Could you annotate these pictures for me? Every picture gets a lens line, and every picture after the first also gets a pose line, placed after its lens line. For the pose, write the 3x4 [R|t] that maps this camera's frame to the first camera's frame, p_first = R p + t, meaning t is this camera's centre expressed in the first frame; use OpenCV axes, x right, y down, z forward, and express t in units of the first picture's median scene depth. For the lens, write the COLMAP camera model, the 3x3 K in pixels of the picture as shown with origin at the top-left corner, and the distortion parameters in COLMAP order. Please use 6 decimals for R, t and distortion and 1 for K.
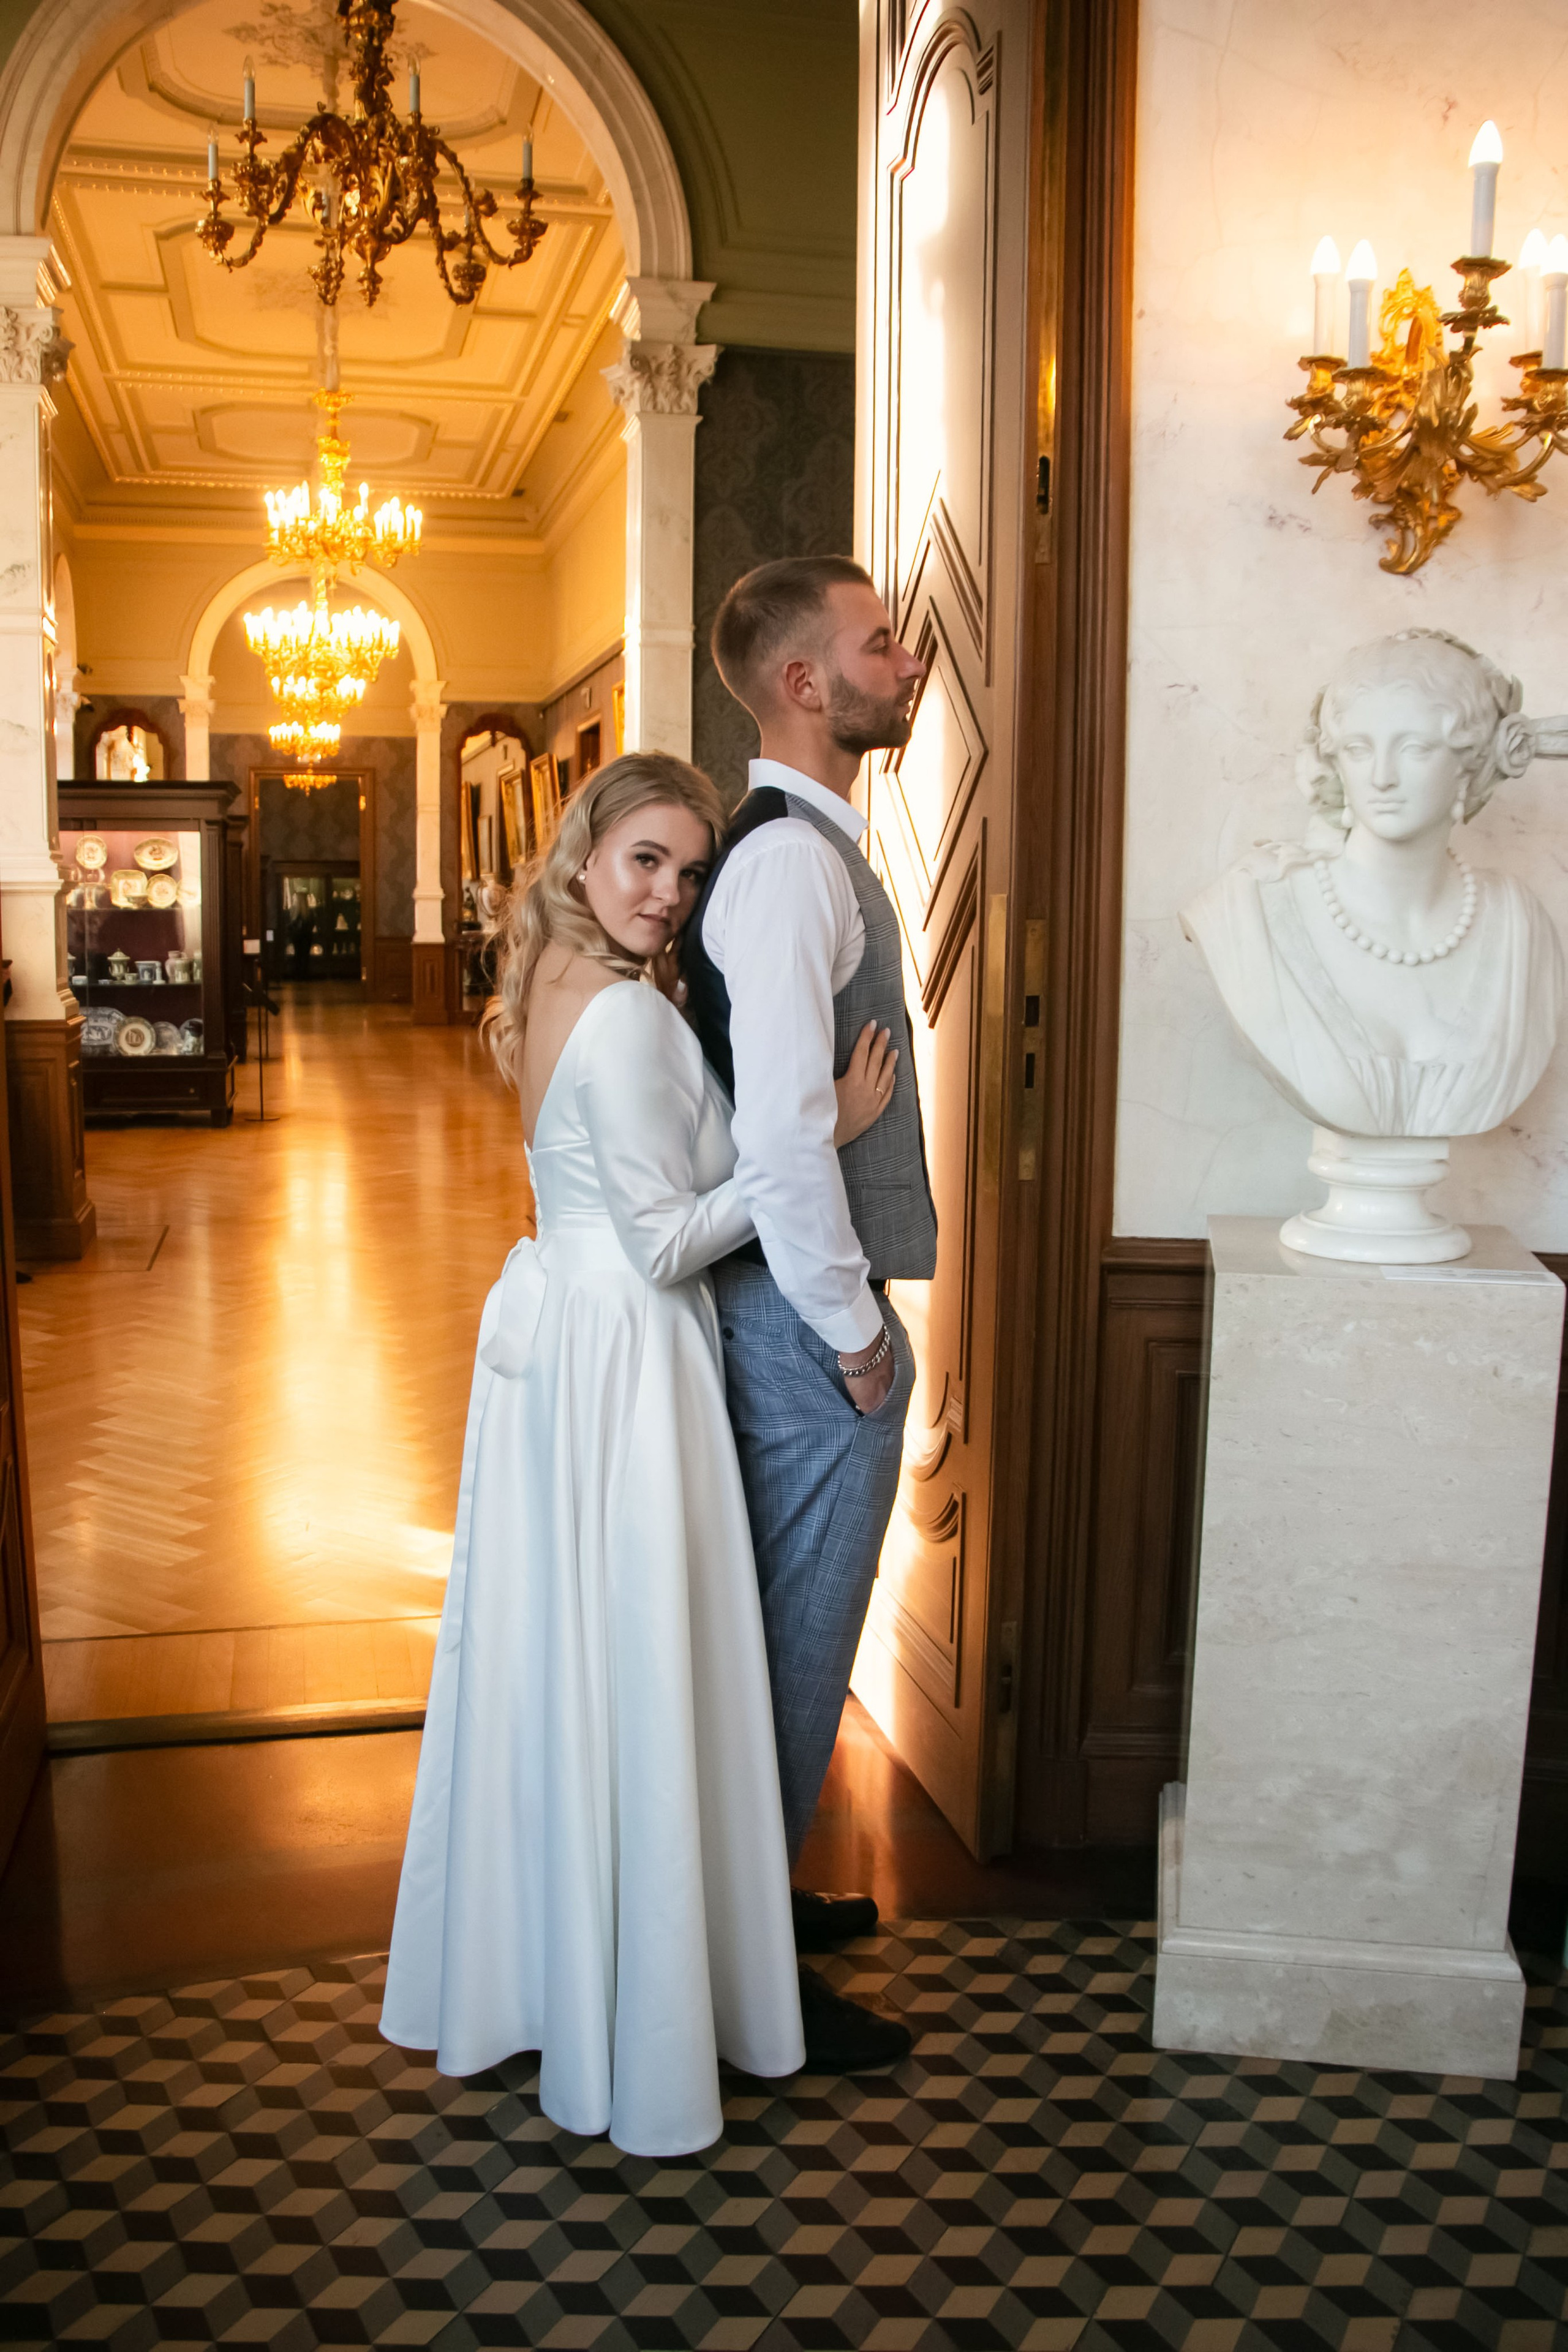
lens RADIAL K [[1963.1, 0, 784.0], [0, 1963.1, 1176.0], [0, 0, 1]] dist [-0.197452, 0.167816]
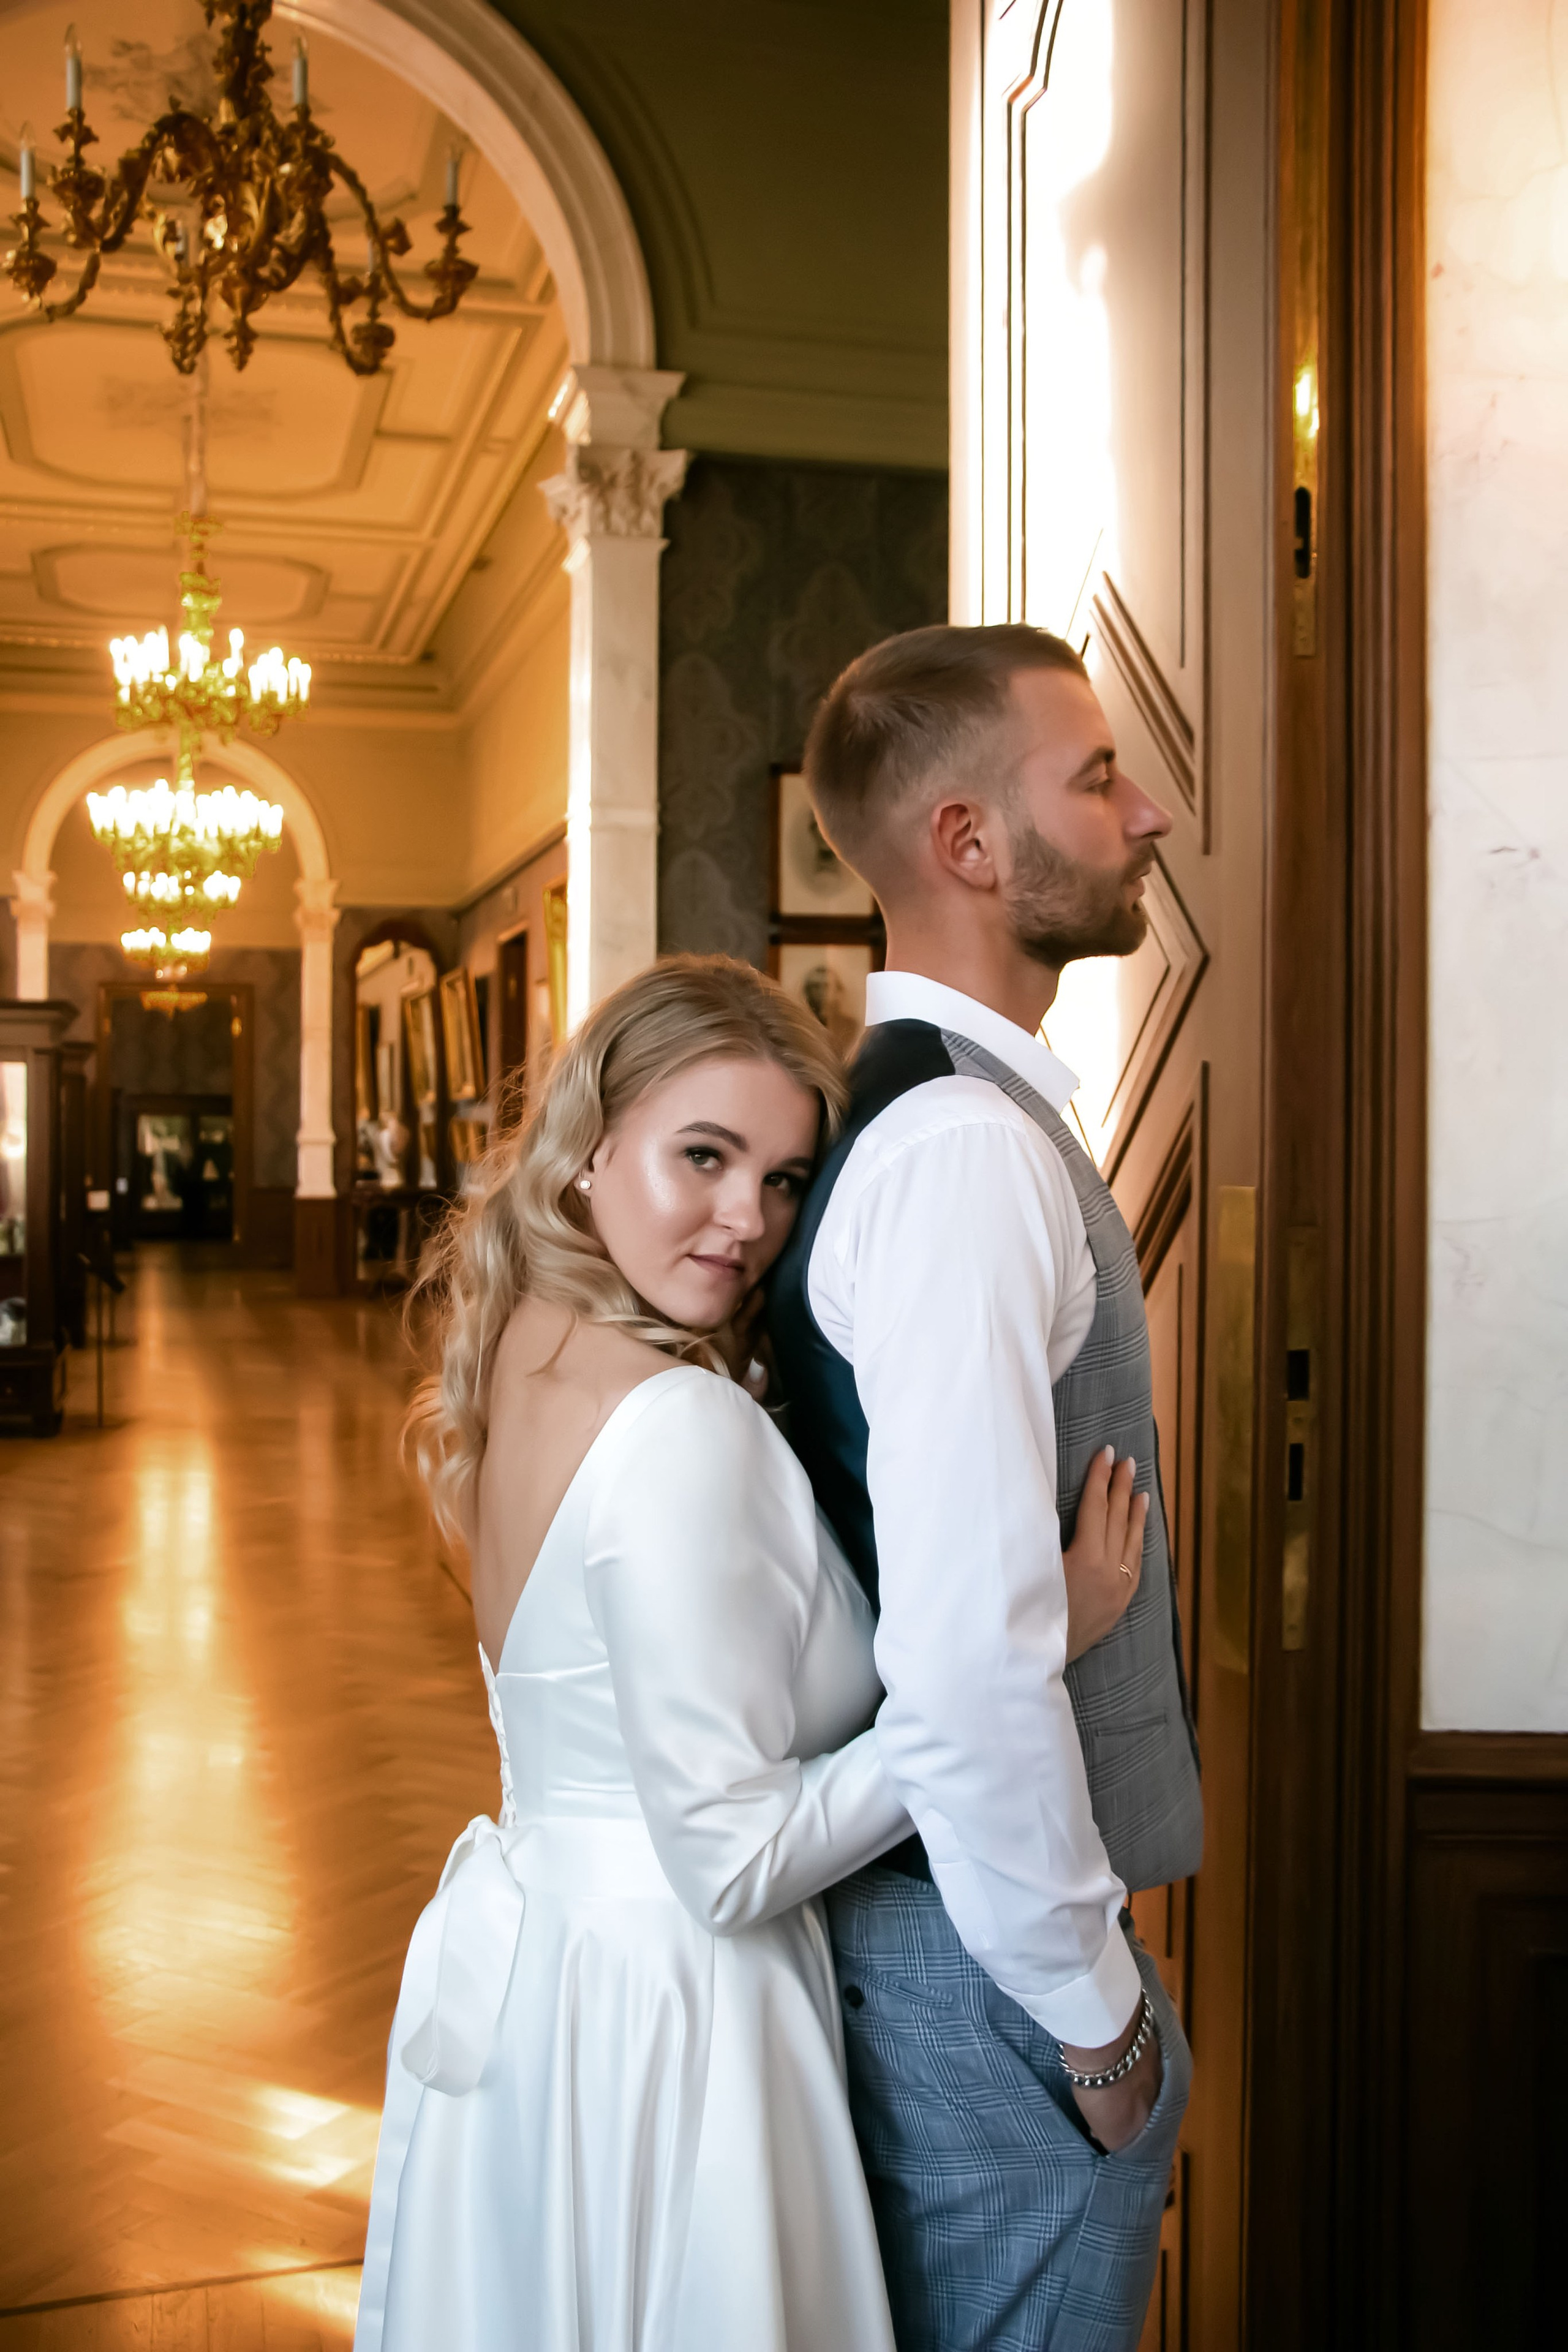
lens RADIAL K [[2074.2, 0, 776.1], [0, 2074.2, 1147.7], [0, 0, 1]] dist [-0.149811, 0.212848]
pose [[0.999176, -0.008728, 0.039626, -0.034306], [0.013694, 0.991829, -0.126839, -0.041343], [-0.038196, 0.127277, 0.991131, 0.193018]]
